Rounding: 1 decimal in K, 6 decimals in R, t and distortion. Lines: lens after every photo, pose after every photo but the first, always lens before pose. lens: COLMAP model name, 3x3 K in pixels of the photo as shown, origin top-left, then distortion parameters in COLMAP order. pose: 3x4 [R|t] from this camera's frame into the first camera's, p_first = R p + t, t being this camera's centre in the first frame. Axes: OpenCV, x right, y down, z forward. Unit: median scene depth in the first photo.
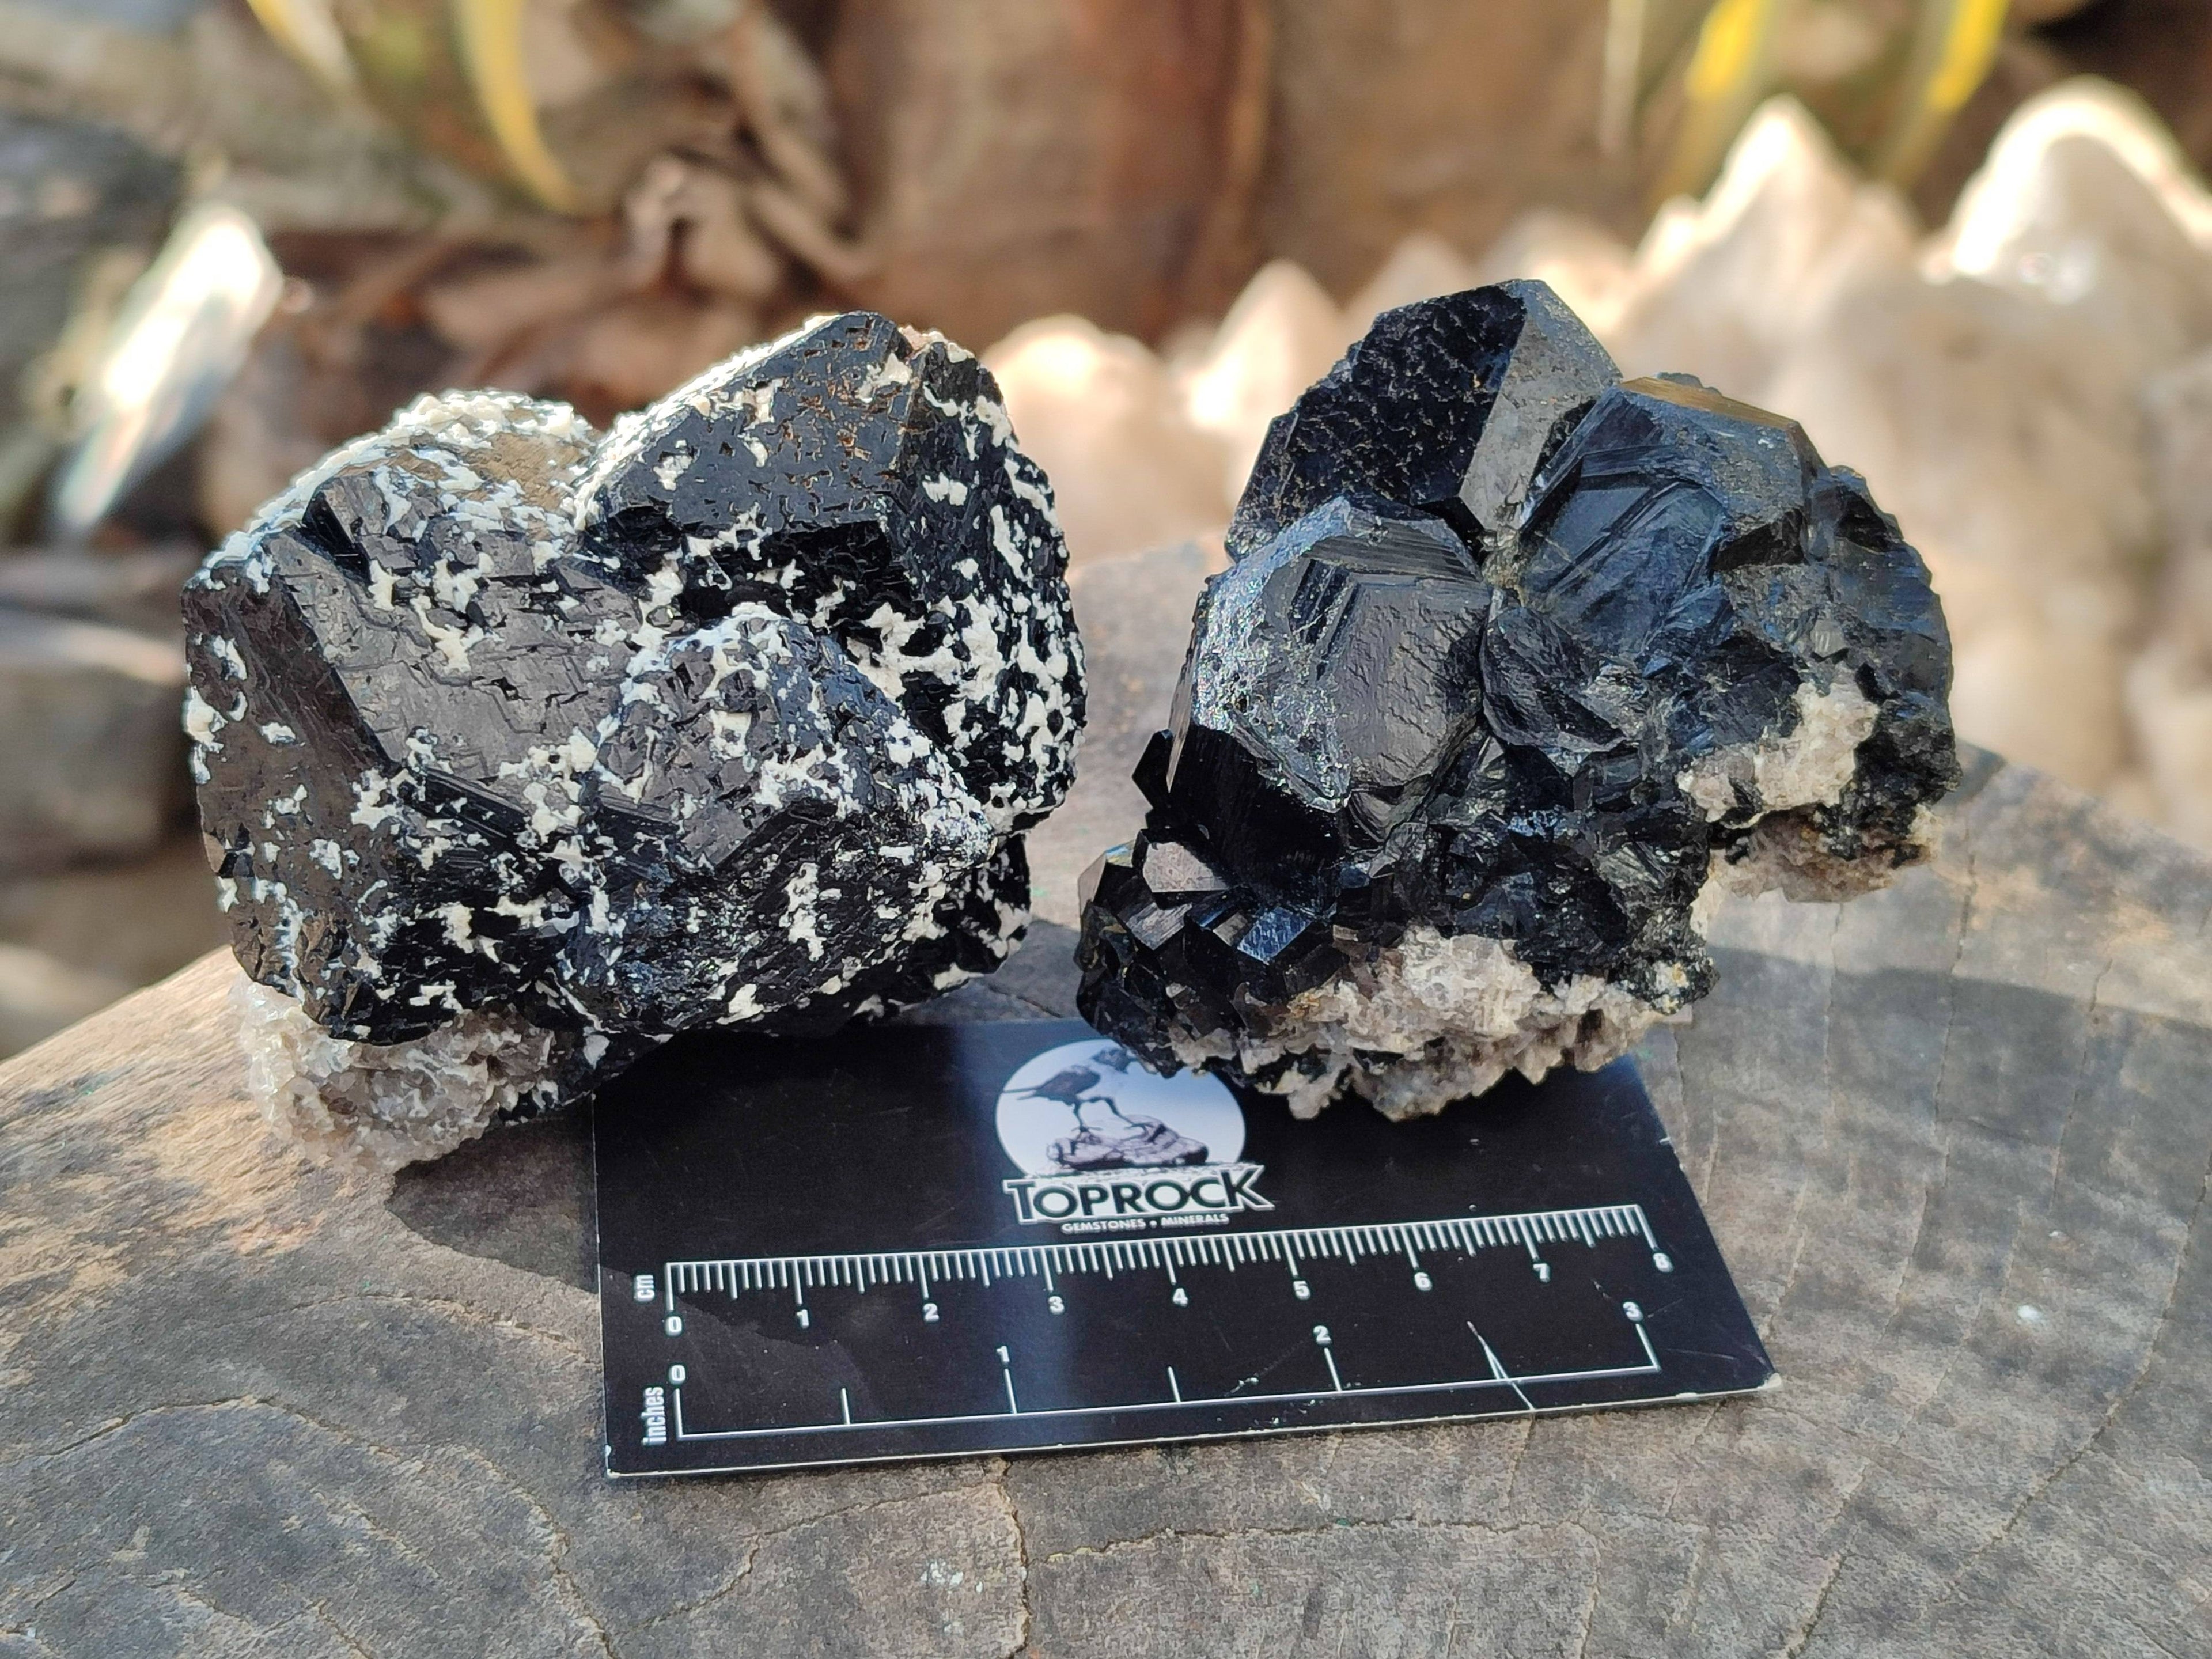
lens RADIAL K [[3539.0, 0, 1100.4], [0, 3539.0, 833.0], [0, 0, 1]] dist [0.472751, -4.021456]
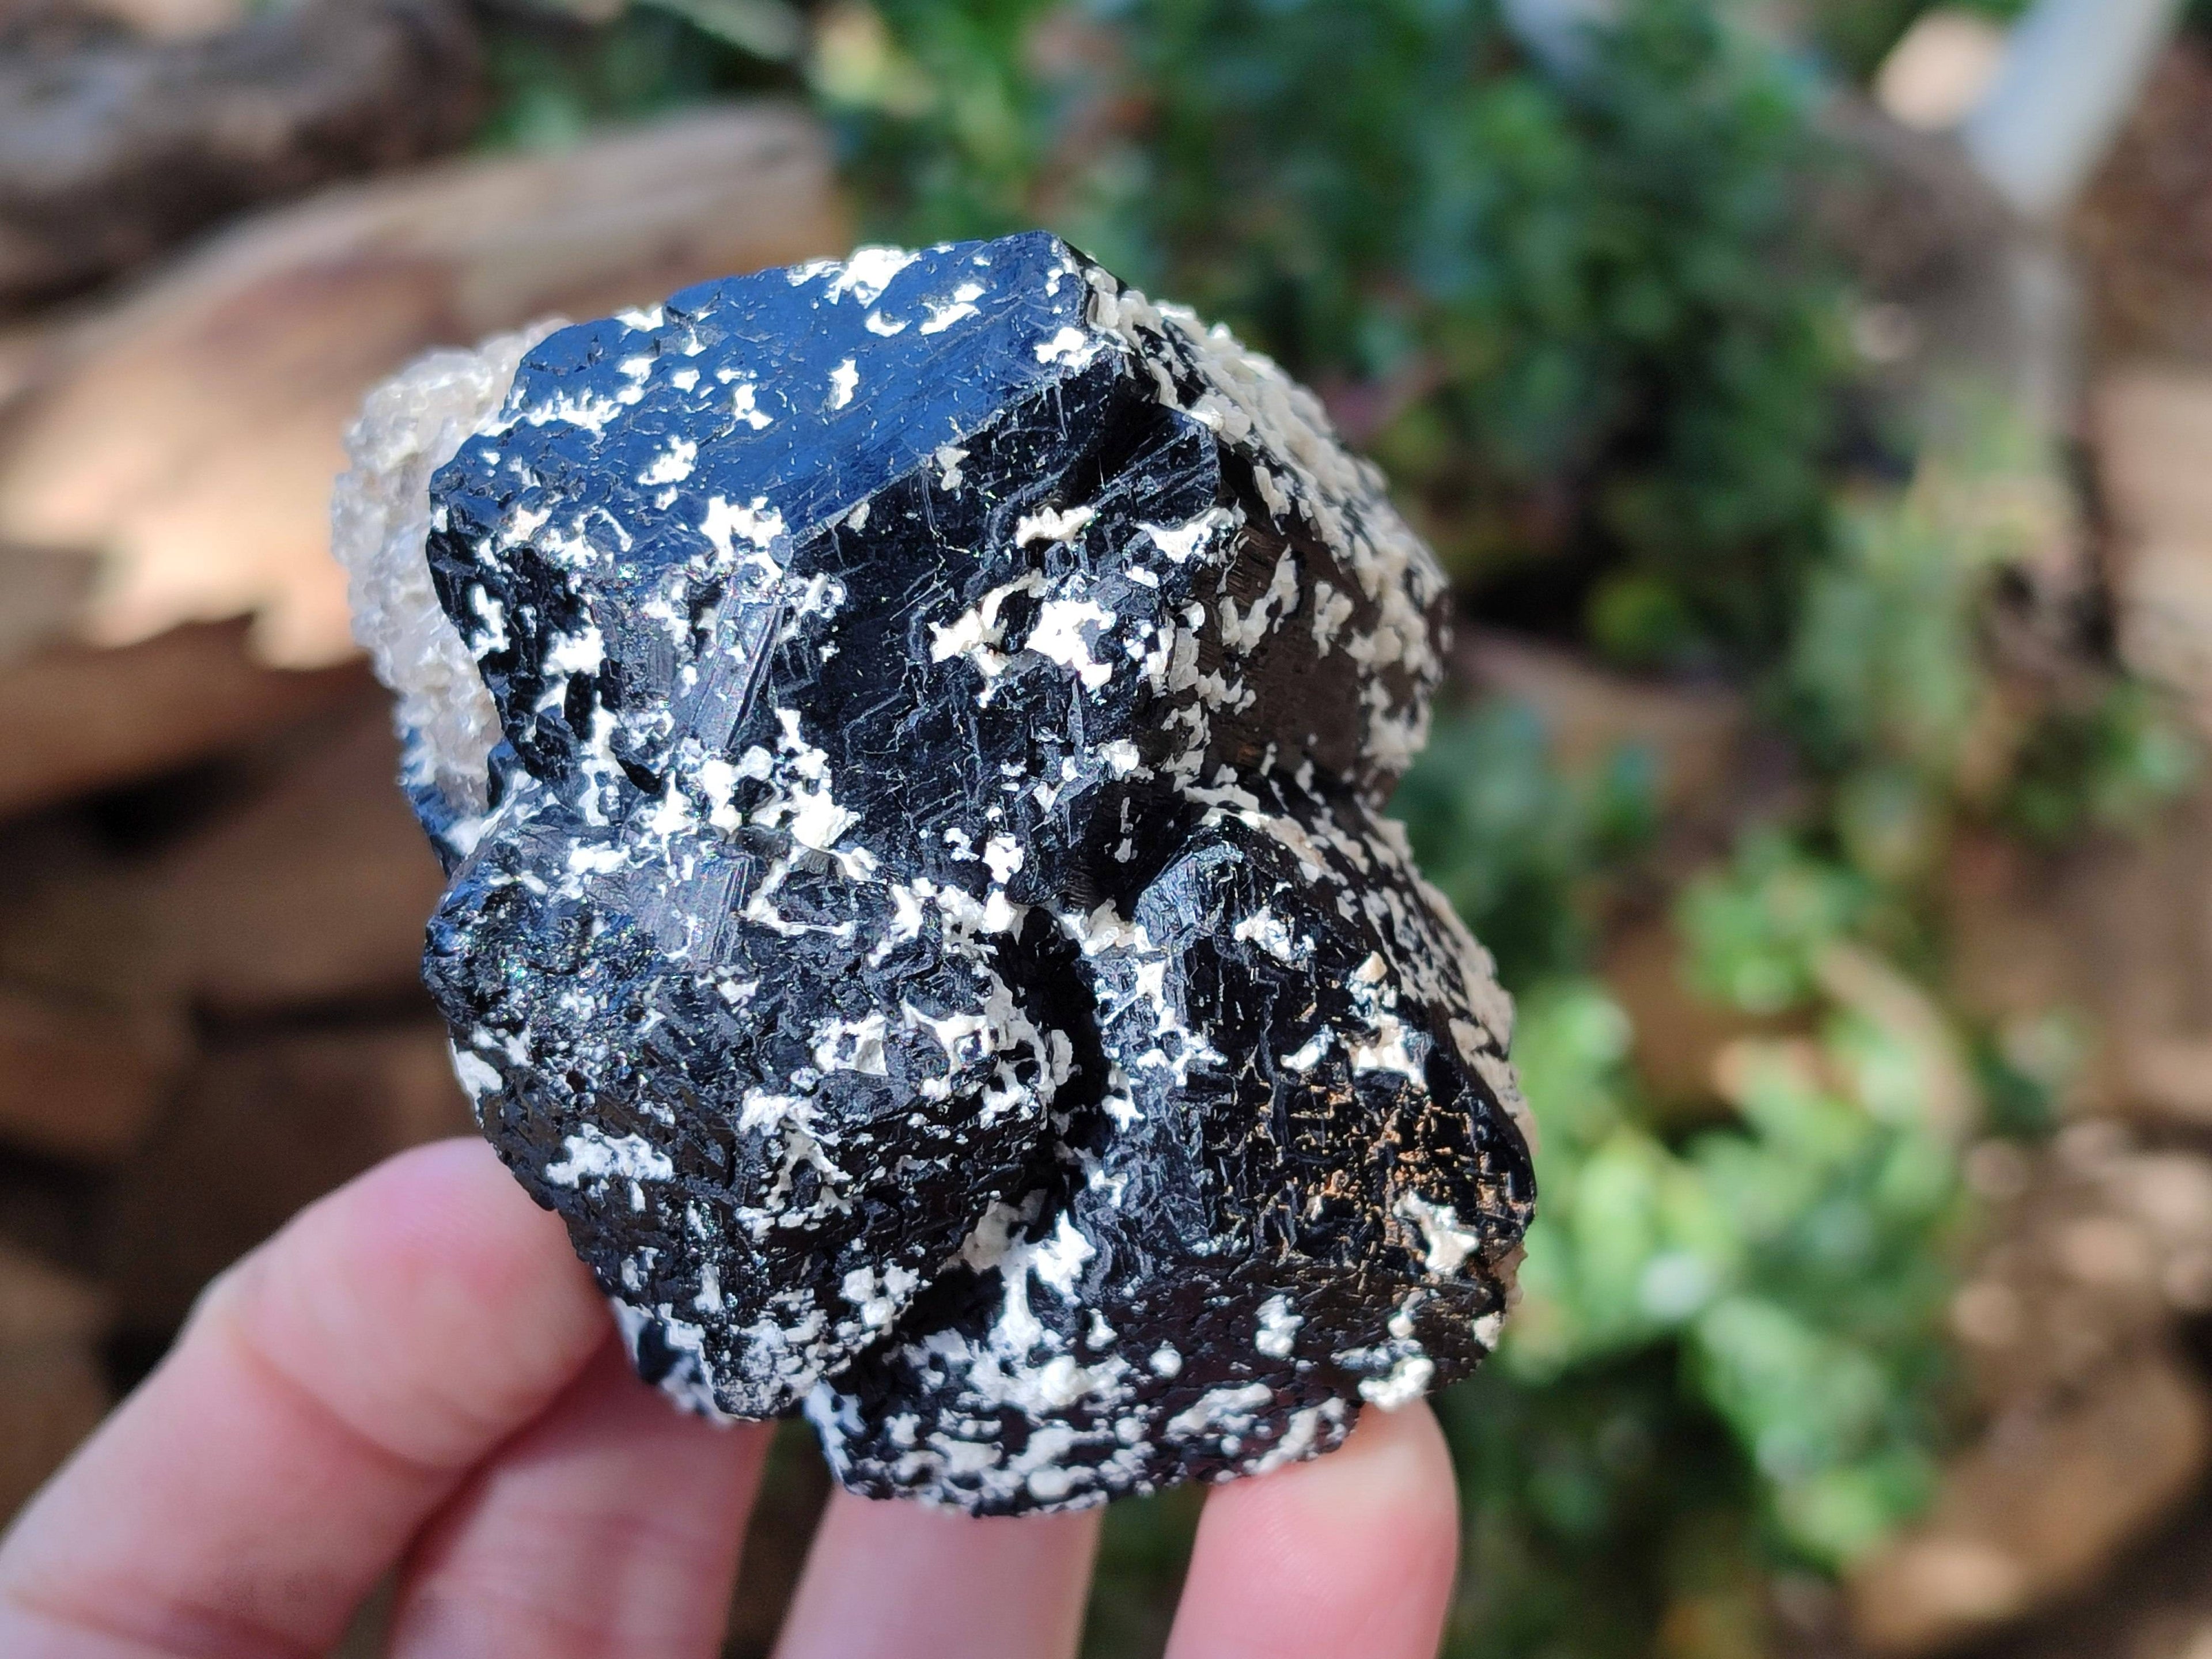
lens RADIAL K [[3539.0, 0, 1100.4], [0, 3539.0, 833.0], [0, 0, 1]] dist [0.472751, -4.021456]
pose [[0.033439, 0.996531, -0.076204, -0.088972], [-0.995257, 0.040172, 0.088600, -0.131087], [0.091354, 0.072880, 0.993148, 0.329775]]
